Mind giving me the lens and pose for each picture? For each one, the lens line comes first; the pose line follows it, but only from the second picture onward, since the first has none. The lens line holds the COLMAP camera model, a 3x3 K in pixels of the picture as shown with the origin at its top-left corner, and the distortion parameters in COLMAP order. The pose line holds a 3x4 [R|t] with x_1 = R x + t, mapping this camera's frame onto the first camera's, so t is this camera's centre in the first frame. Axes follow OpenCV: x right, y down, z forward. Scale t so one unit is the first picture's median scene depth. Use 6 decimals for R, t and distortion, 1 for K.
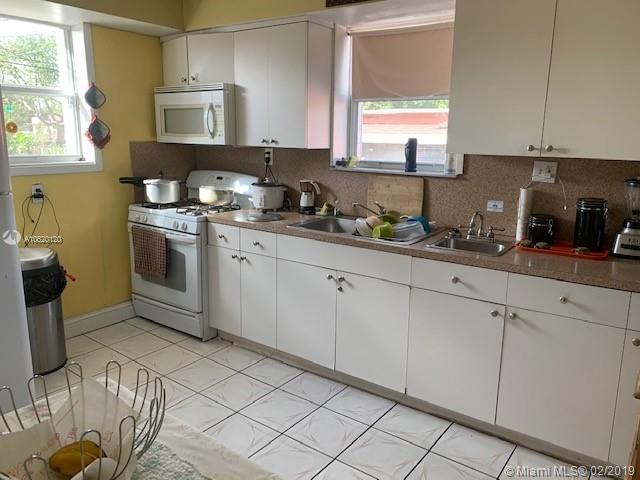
lens RADIAL K [[494.9, 0, 320.1], [0, 494.9, 239.4], [0, 0, 1]] dist [0.001214, 0.000503]
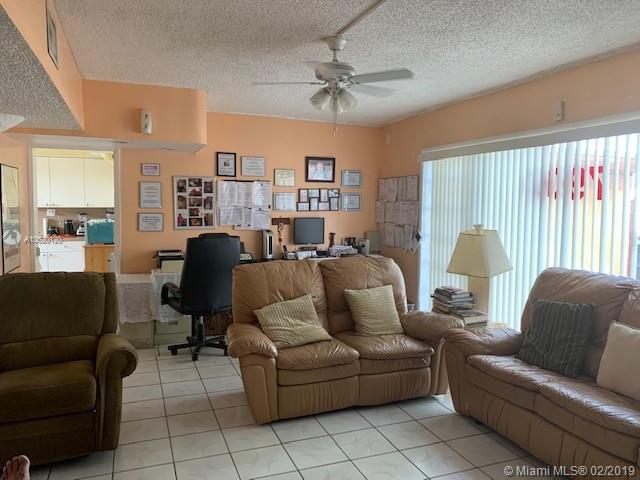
lens RADIAL K [[494.9, 0, 320.3], [0, 494.9, 238.7], [0, 0, 1]] dist [0.001214, 0.000503]
pose [[0.537831, -0.067558, 0.840342, -1.201223], [0.166583, 0.985647, -0.027375, 0.373778], [-0.826431, 0.154710, 0.541366, -1.945055]]
